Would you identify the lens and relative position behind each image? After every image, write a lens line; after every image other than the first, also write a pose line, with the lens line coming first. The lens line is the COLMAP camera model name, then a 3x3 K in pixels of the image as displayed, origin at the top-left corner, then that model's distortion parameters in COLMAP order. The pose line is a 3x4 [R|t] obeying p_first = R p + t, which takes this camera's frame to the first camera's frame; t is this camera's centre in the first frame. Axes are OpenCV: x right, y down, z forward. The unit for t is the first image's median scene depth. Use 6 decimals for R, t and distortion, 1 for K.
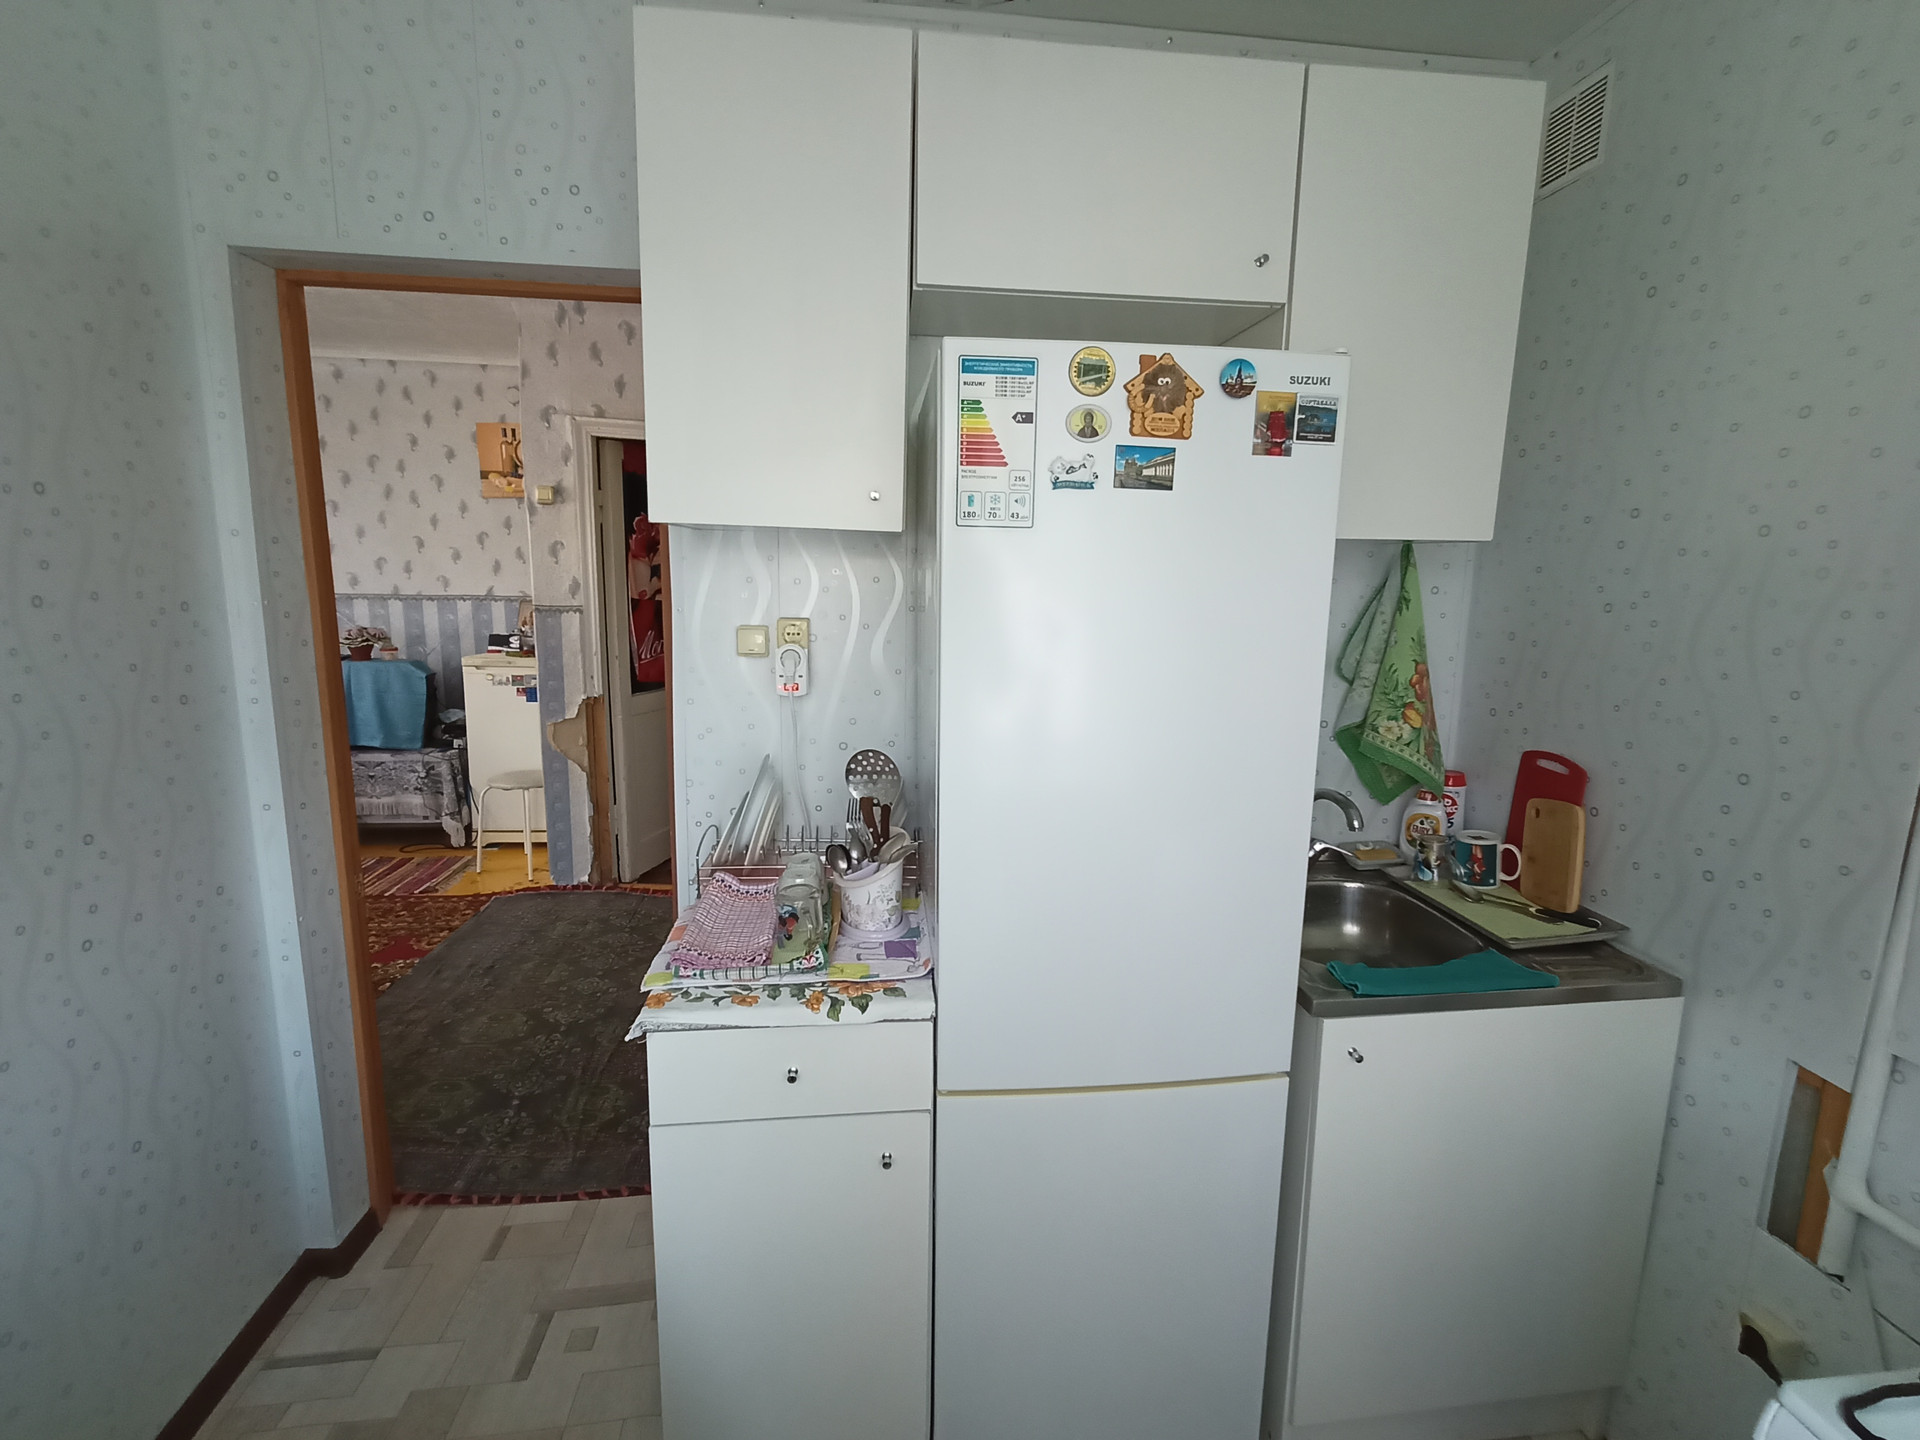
lens RADIAL K [[845.9, 0, 963.7], [0, 845.9, 715.7], [0, 0, 1]] dist [-0.003702, -0.000355]
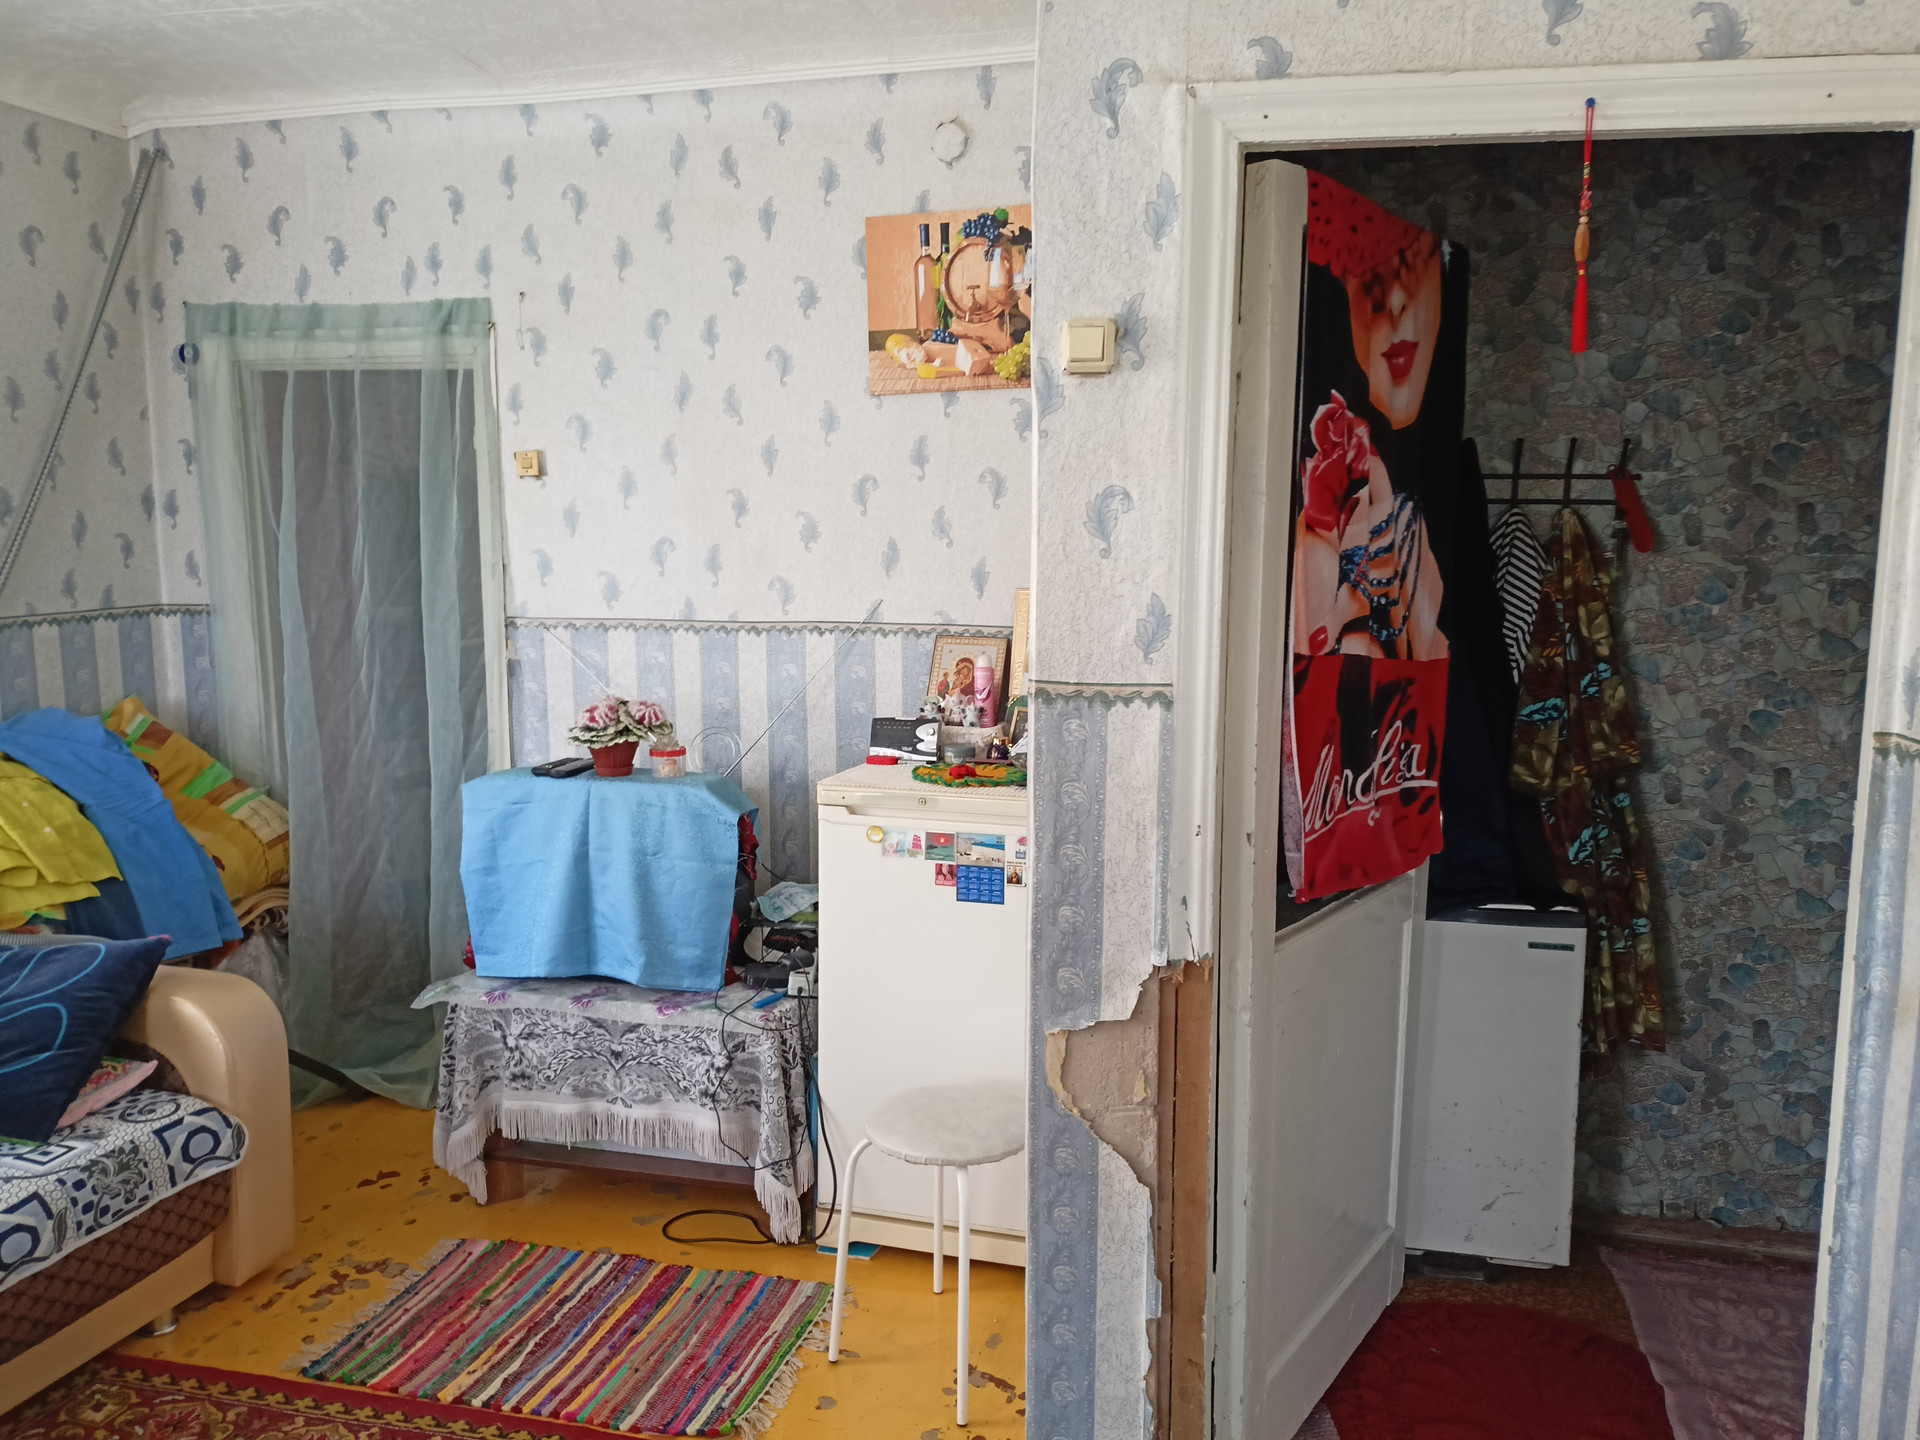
lens RADIAL K [[1441.7, 0, 958.4], [0, 1441.7, 751.4], [0, 0, 1]] dist [0.077977, -0.080161]
pose [[0.918591, 0.039002, -0.393279, -0.253971], [-0.047375, 0.998810, -0.011601, -0.077762], [0.392359, 0.029288, 0.919346, 0.379409]]
